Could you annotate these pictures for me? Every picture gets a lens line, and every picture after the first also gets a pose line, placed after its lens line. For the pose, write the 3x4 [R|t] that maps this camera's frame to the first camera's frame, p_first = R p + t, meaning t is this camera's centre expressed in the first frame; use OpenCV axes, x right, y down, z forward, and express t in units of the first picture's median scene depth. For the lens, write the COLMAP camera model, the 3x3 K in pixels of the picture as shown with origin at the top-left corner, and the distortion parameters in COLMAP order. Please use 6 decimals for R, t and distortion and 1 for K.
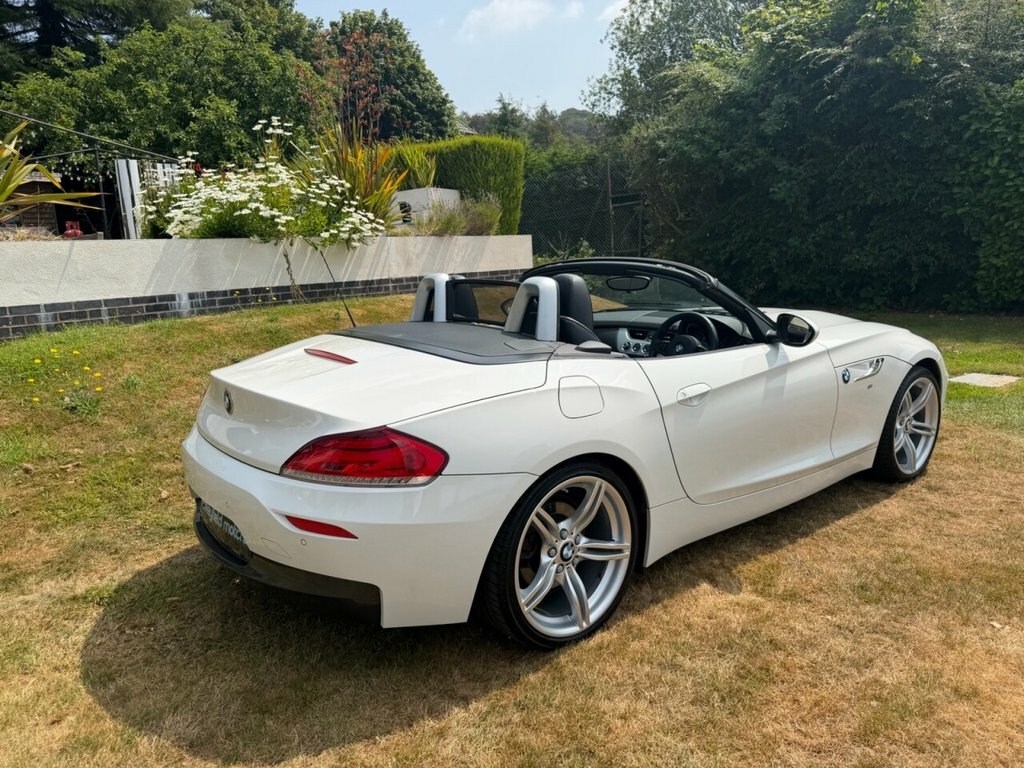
lens RADIAL K [[719.6, 0, 510.7], [0, 719.6, 393.0], [0, 0, 1]] dist [0.011497, -0.026854]
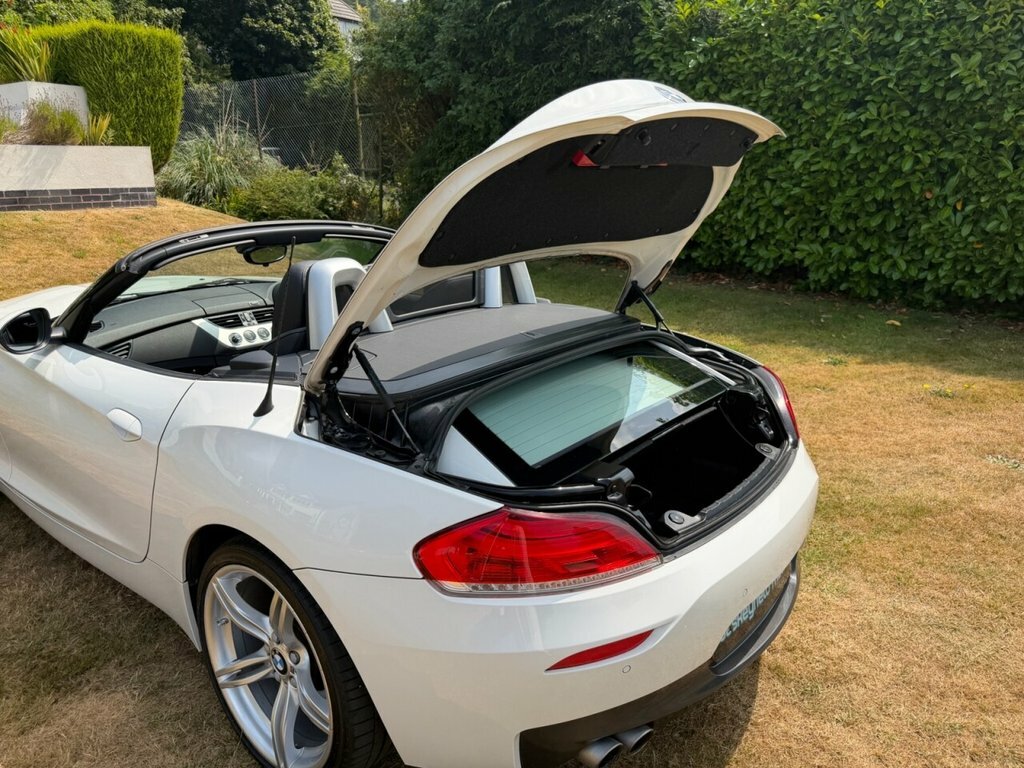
lens RADIAL K [[719.6, 0, 504.8], [0, 719.6, 395.2], [0, 0, 1]] dist [0.011497, -0.026854]
pose [[0.996627, 0.039081, 0.072167, 0.414545], [-0.047760, 0.991288, 0.122744, -0.056675], [-0.066741, -0.125777, 0.989811, 0.096561]]
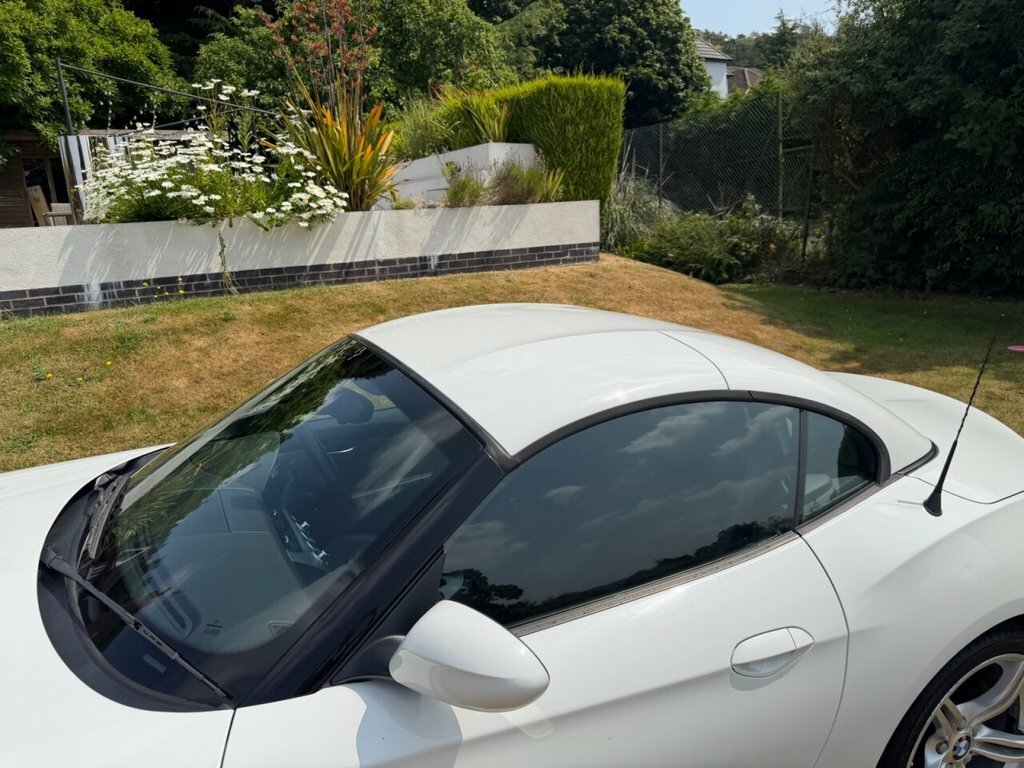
lens RADIAL K [[719.6, 0, 517.1], [0, 719.6, 395.2], [0, 0, 1]] dist [0.011497, -0.026854]
pose [[0.936937, 0.093865, -0.336656, 0.247386], [-0.064356, 0.993124, 0.097790, -0.078172], [0.343521, -0.069957, 0.936536, 0.197700]]
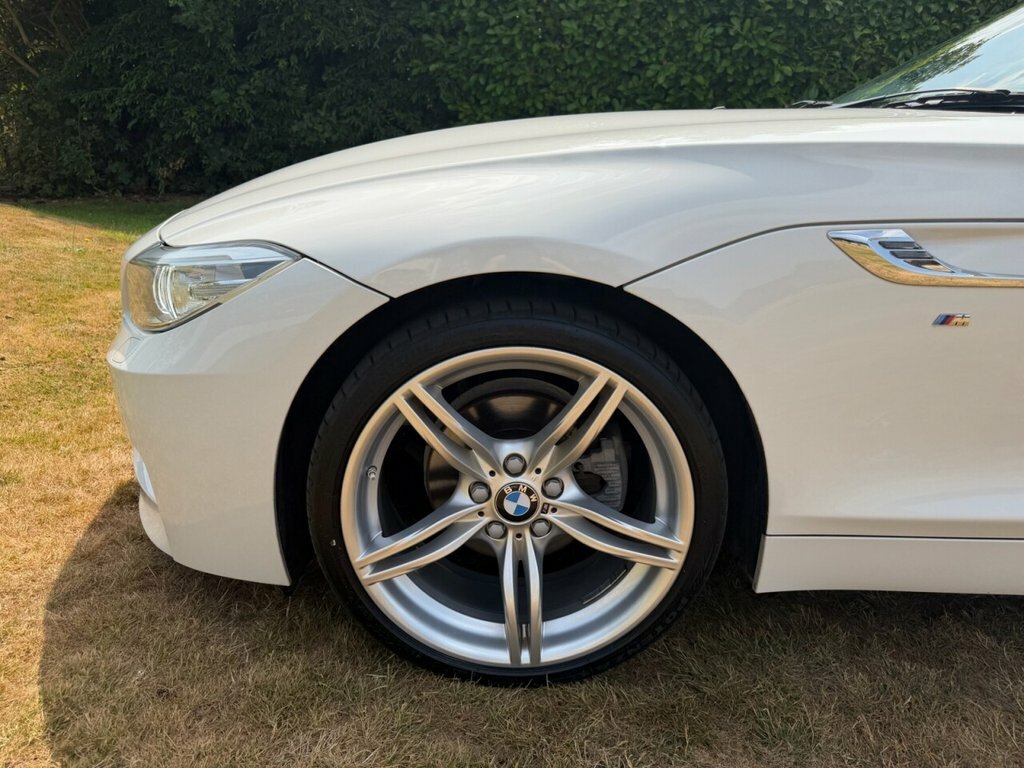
lens RADIAL K [[713.8, 0, 509.8], [0, 713.8, 389.9], [0, 0, 1]] dist [0.053676, -0.079572]
pose [[0.739191, -0.154762, 0.655473, 0.127900], [0.072073, 0.985829, 0.151484, -0.025085], [-0.669628, -0.064734, 0.739870, 0.351875]]
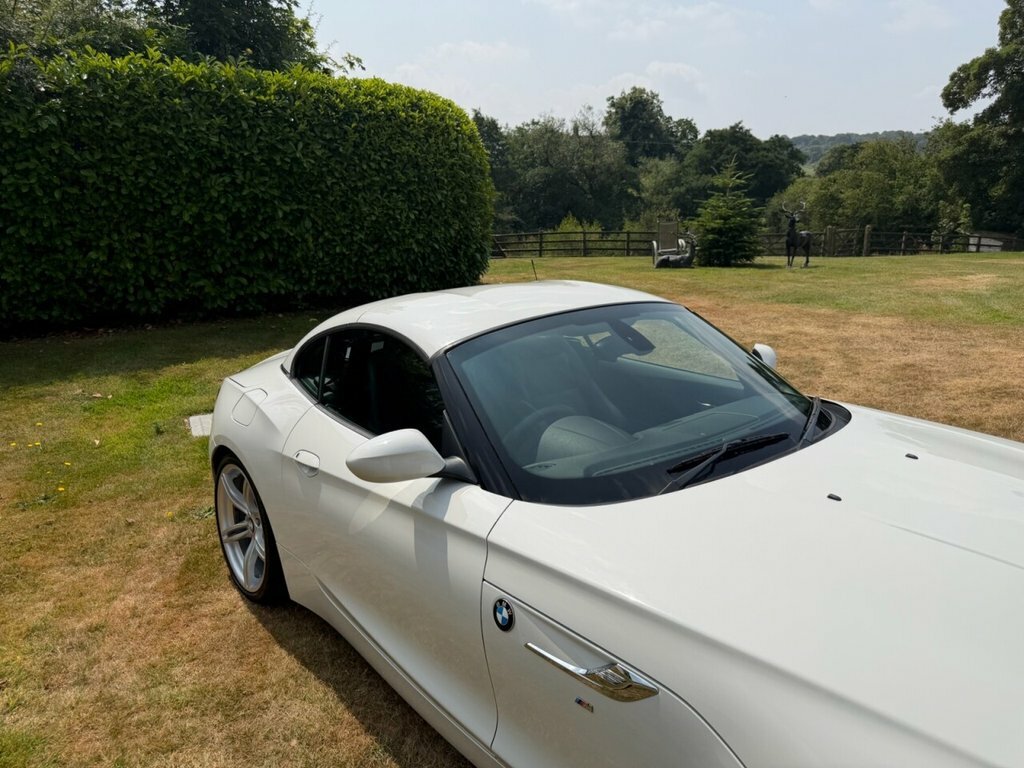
lens RADIAL K [[719.6, 0, 513.7], [0, 719.6, 392.6], [0, 0, 1]] dist [0.011497, -0.026854]
pose [[0.084938, -0.211230, 0.973739, -0.083800], [0.201066, 0.960799, 0.190884, -0.092603], [-0.975888, 0.179573, 0.124080, 0.350356]]
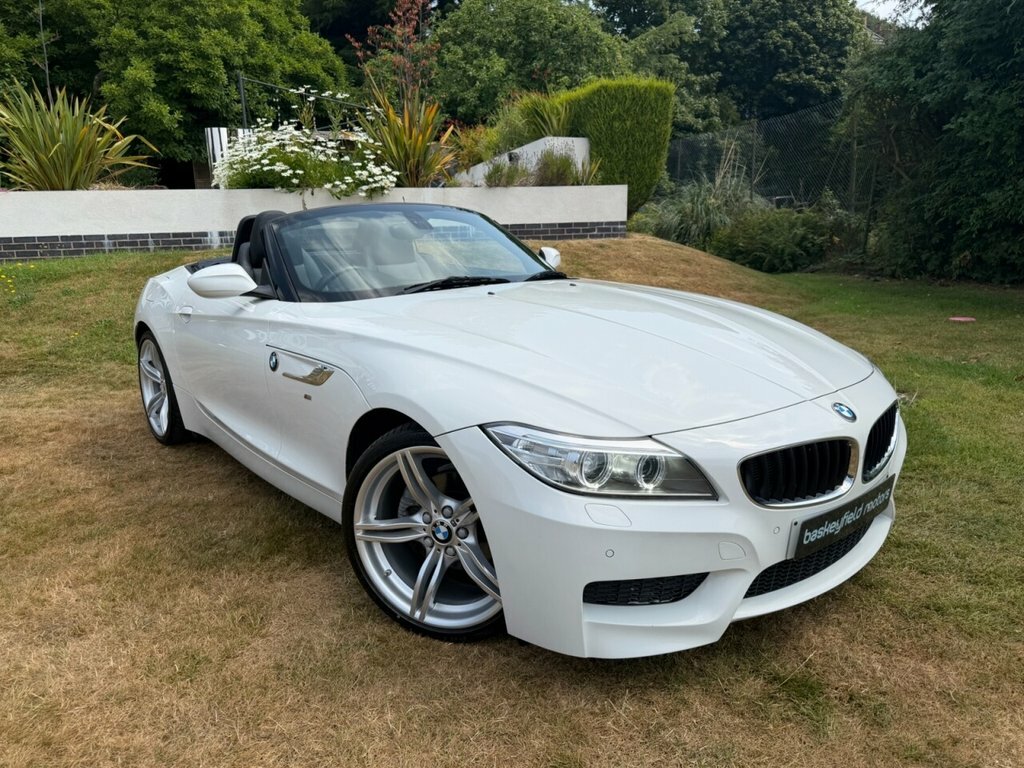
lens RADIAL K [[719.6, 0, 518.8], [0, 719.6, 390.9], [0, 0, 1]] dist [0.011497, -0.026854]
pose [[0.821805, 0.159929, -0.546863, 0.491678], [-0.122413, 0.986944, 0.104674, -0.036711], [0.556464, -0.019078, 0.830653, 0.137116]]
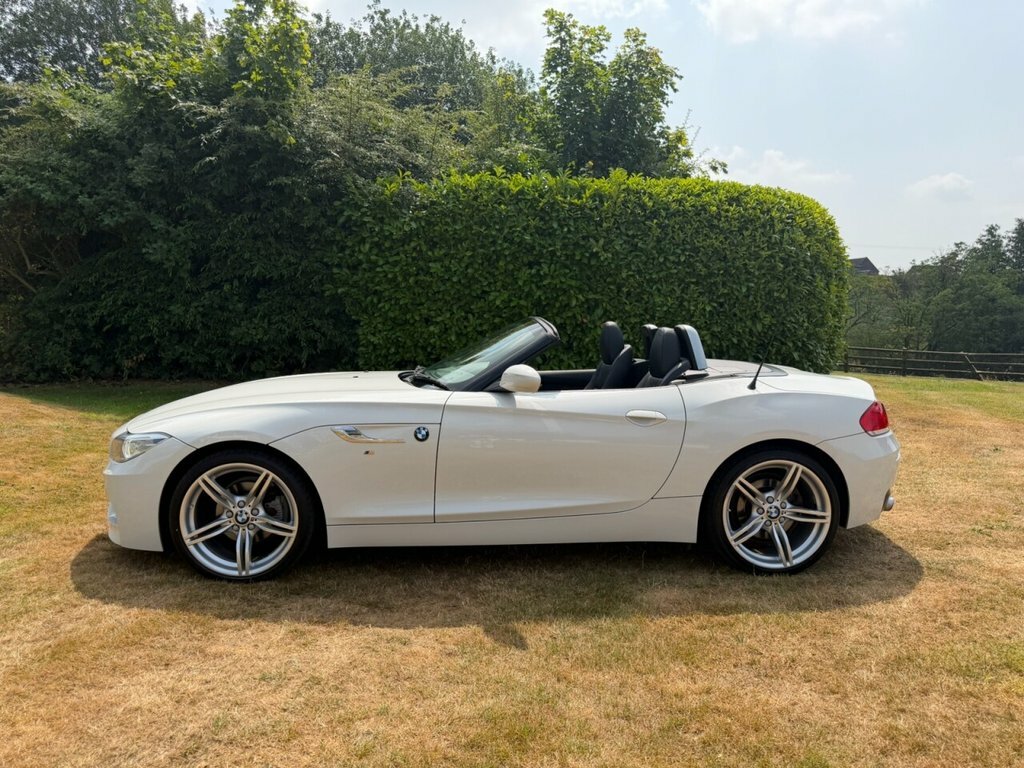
lens RADIAL K [[713.8, 0, 520.6], [0, 713.8, 390.1], [0, 0, 1]] dist [0.053676, -0.079572]
pose [[0.692091, -0.012051, 0.721709, 0.047611], [0.085869, 0.994135, -0.065745, -0.016351], [-0.716684, 0.107474, 0.689067, 0.101763]]
